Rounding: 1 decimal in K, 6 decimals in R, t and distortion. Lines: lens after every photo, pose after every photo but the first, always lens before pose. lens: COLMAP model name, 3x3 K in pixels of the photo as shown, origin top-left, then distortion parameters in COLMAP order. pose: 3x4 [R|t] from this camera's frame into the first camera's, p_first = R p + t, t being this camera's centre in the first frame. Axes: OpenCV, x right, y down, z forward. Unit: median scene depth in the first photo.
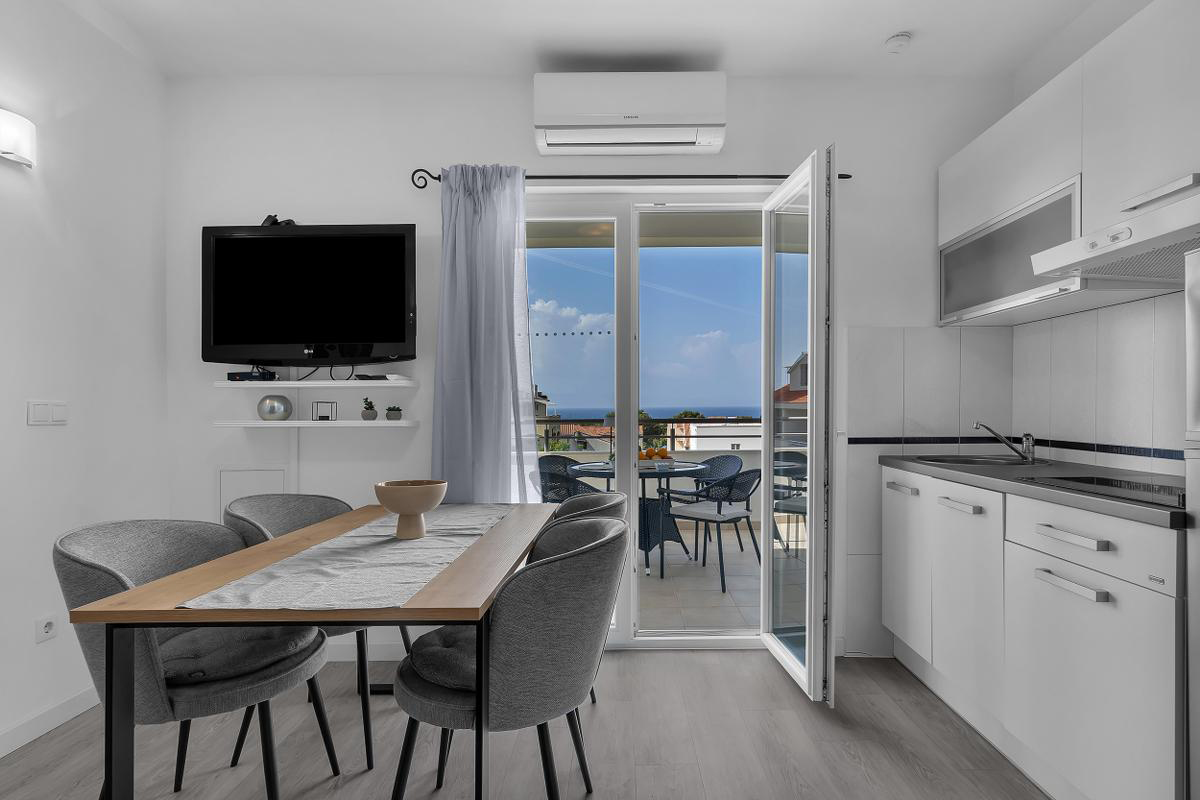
lens RADIAL K [[648.9, 0, 634.2], [0, 648.9, 404.4], [0, 0, 1]] dist [-0.000137, 0.000112]
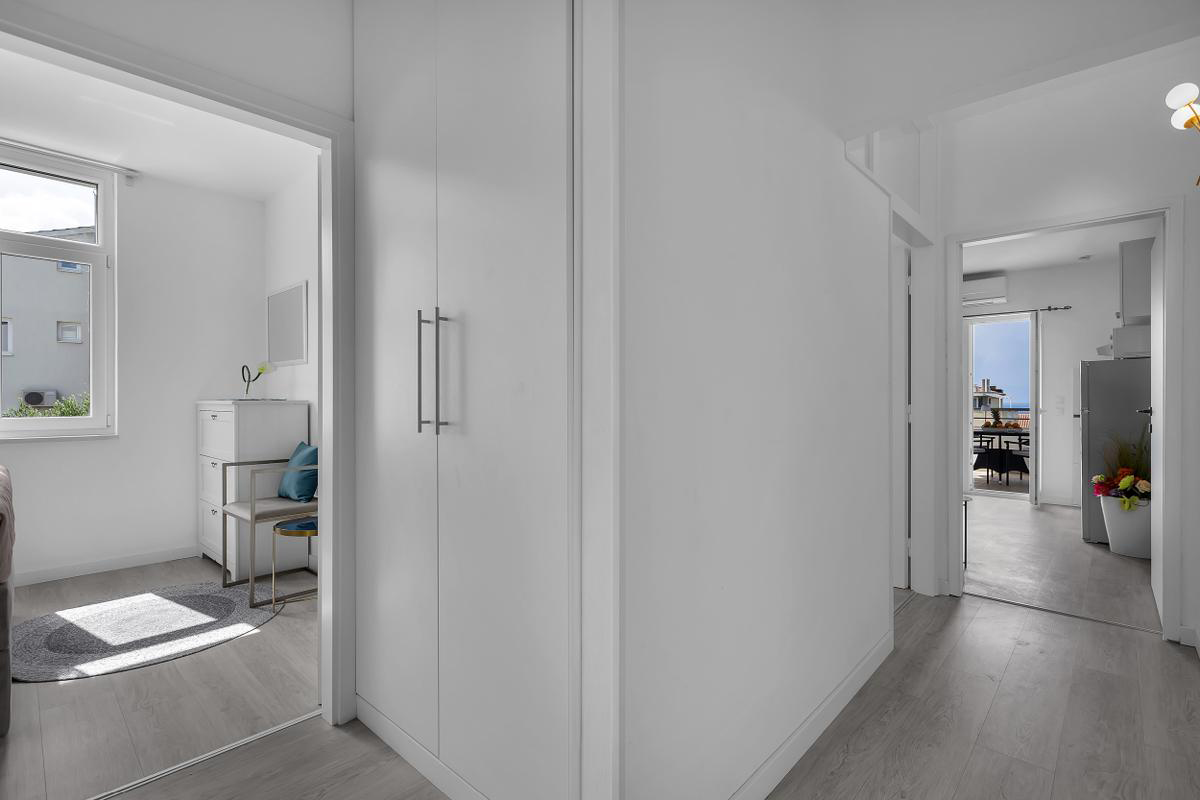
lens RADIAL K [[566.1, 0, 600.0], [0, 566.1, 400.0], [0, 0, 1]] dist [0.000148, 0.000260]
pose [[0.723218, 0.004528, -0.690604, 0.517733], [-0.001588, 0.999987, 0.004893, -0.010830], [0.690617, -0.002442, 0.723216, -1.756895]]
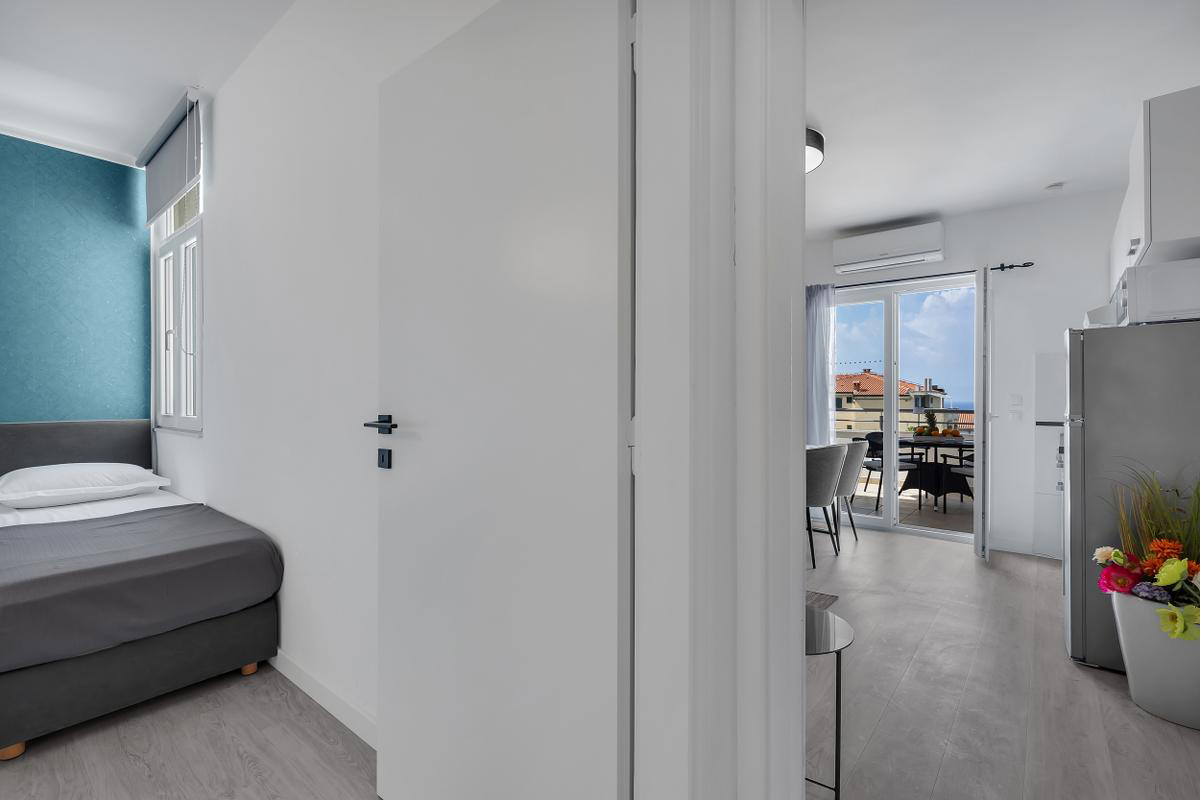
lens RADIAL K [[566.1, 0, 600.0], [0, 566.1, 400.0], [0, 0, 1]] dist [0.000148, 0.000260]
pose [[0.770709, 0.008394, -0.637131, 0.398732], [-0.004576, 0.999960, 0.007639, -0.009117], [0.637170, -0.002972, 0.770717, -0.820665]]
